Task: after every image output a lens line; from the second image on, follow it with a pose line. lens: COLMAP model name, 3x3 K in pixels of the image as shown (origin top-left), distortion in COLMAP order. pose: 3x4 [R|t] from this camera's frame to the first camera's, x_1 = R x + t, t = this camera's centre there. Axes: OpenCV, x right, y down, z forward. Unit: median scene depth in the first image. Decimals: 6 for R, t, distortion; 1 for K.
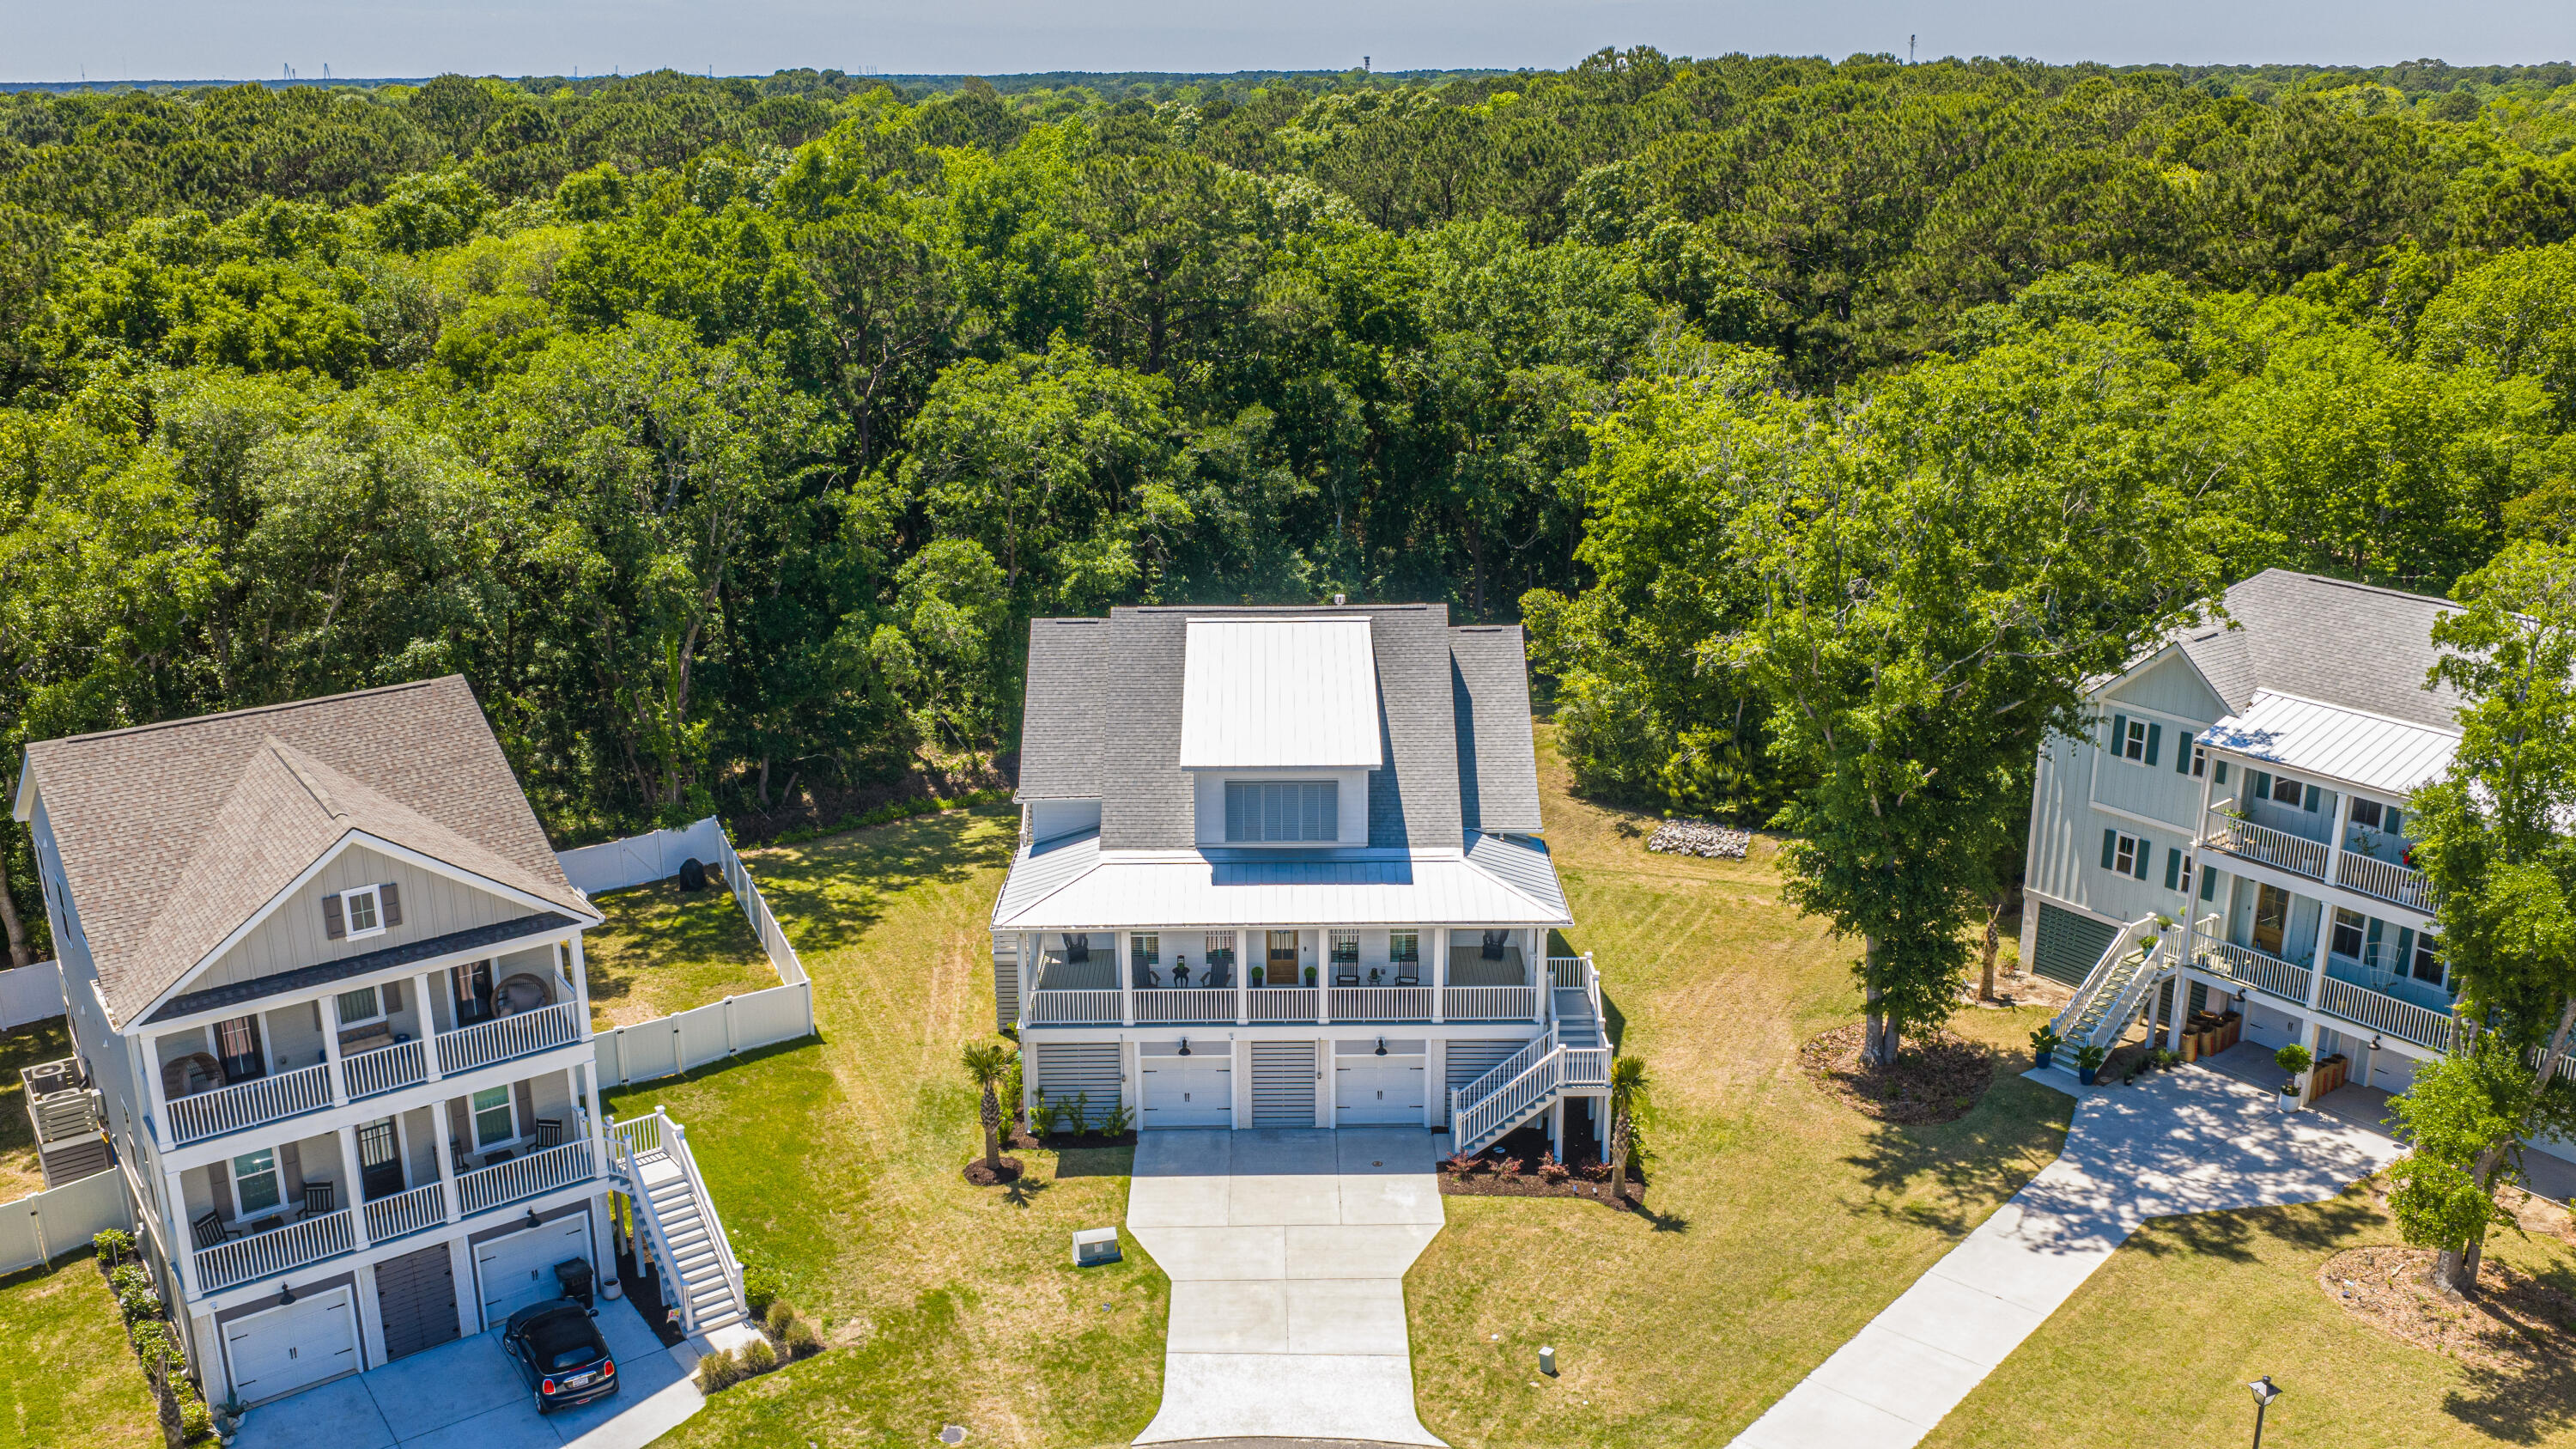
lens RADIAL K [[2127.6, 0, 1288.0], [0, 2127.6, 724.5], [0, 0, 1]] dist [0.004053, -0.003751]
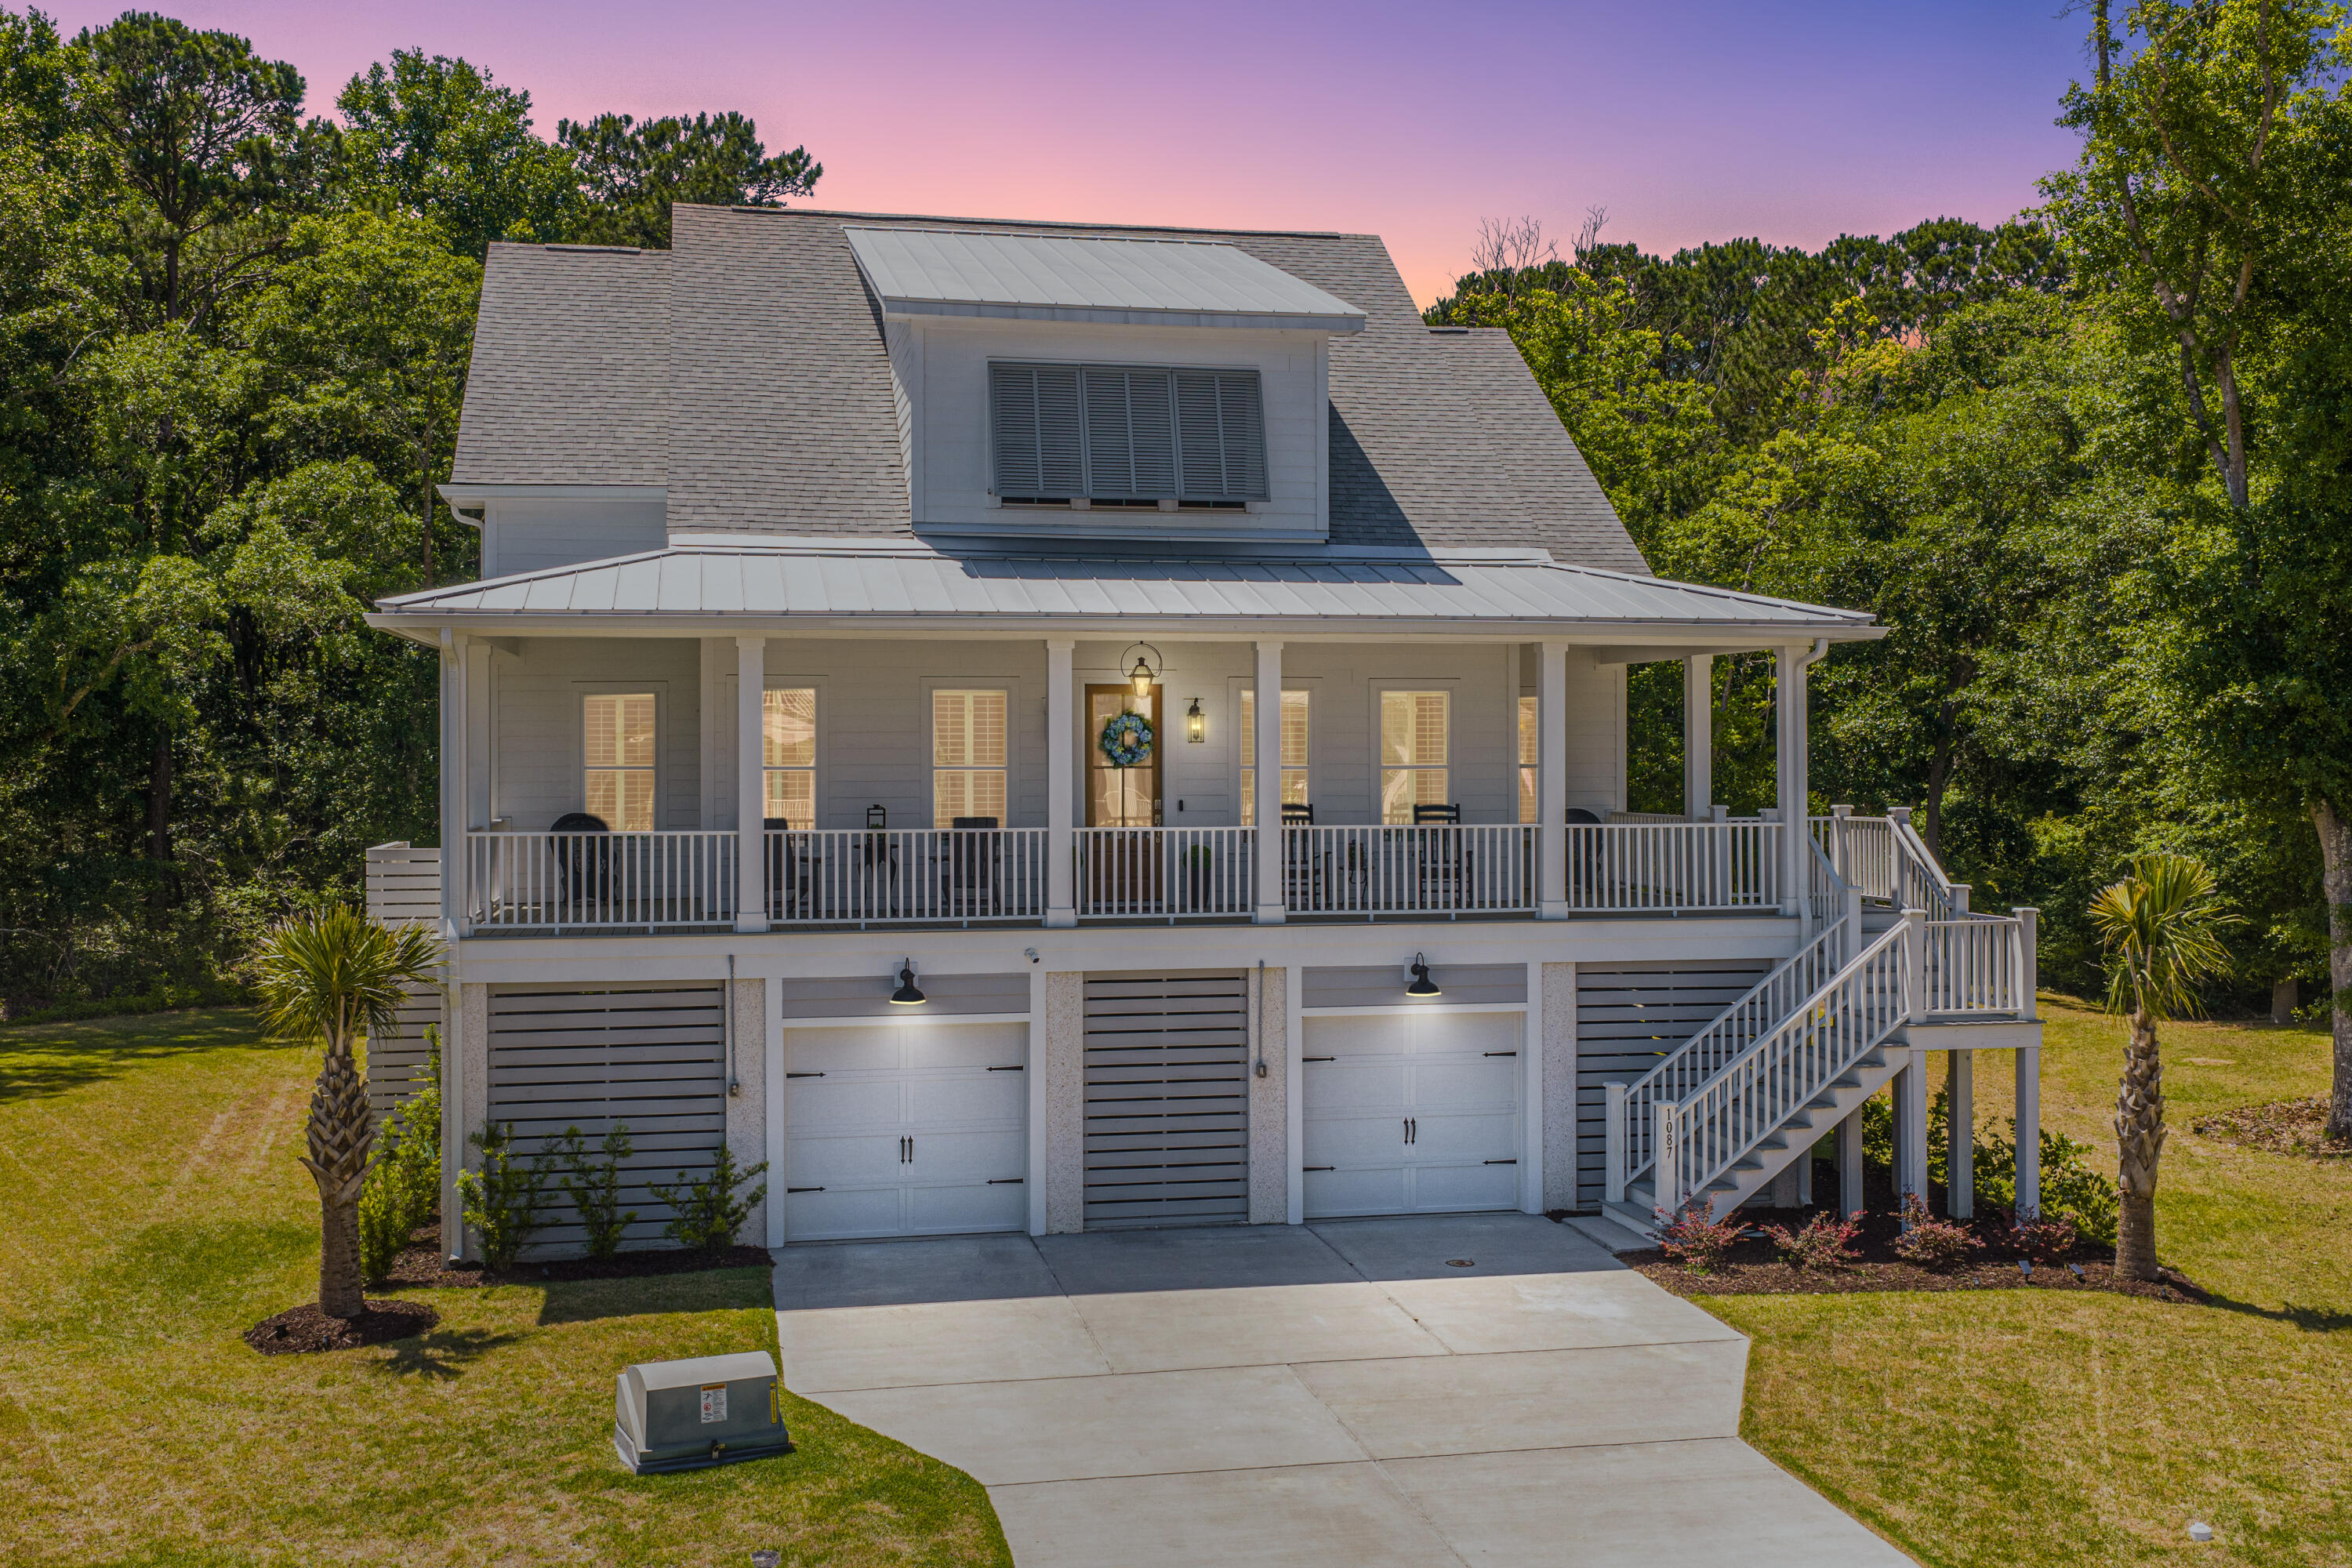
lens RADIAL K [[2316.7, 0, 1173.9], [0, 2316.7, 764.2], [0, 0, 1]] dist [-0.000843, -0.002532]
pose [[0.981540, 0.003662, 0.191223, -0.079862], [0.052351, 0.956490, -0.287029, 0.232198], [-0.183954, 0.291741, 0.938642, 0.606721]]
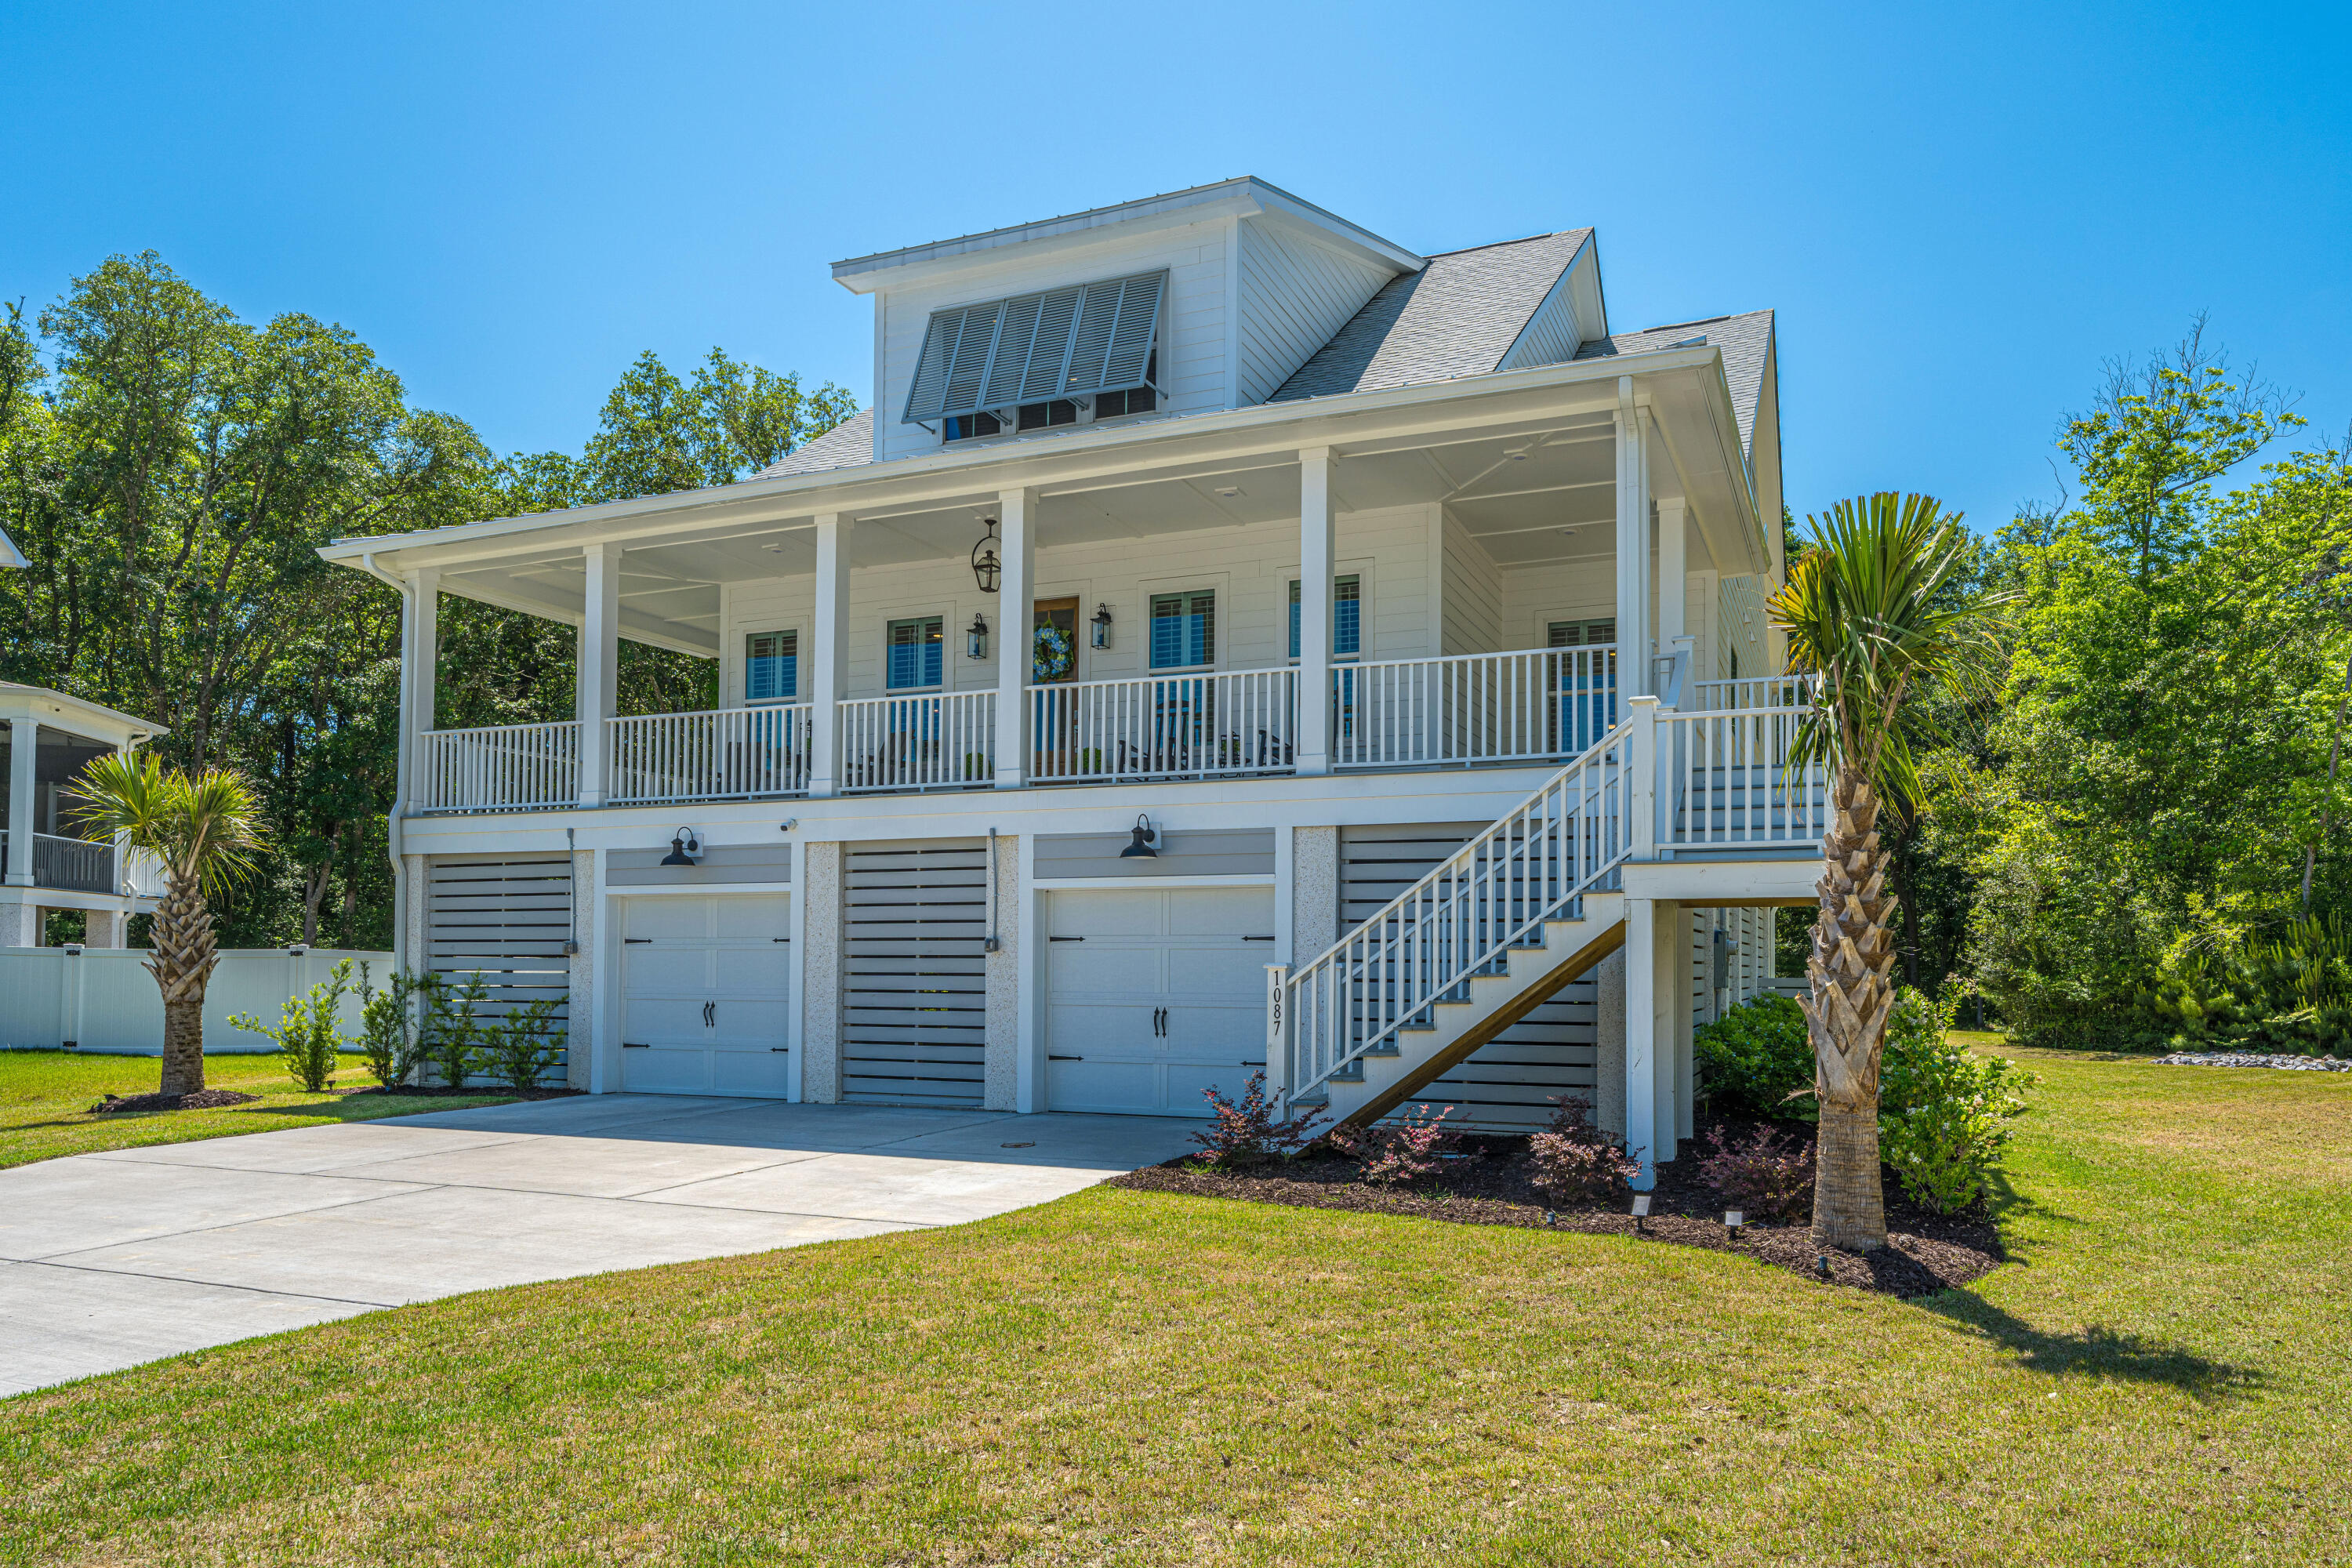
lens RADIAL K [[1465.2, 0, 1278.0], [0, 1465.2, 921.0], [0, 0, 1]] dist [0.002446, -0.000101]
pose [[0.924869, -0.005223, -0.380249, 0.152331], [-0.118401, 0.946252, -0.300980, 0.230936], [0.361383, 0.323389, 0.874541, 0.809885]]
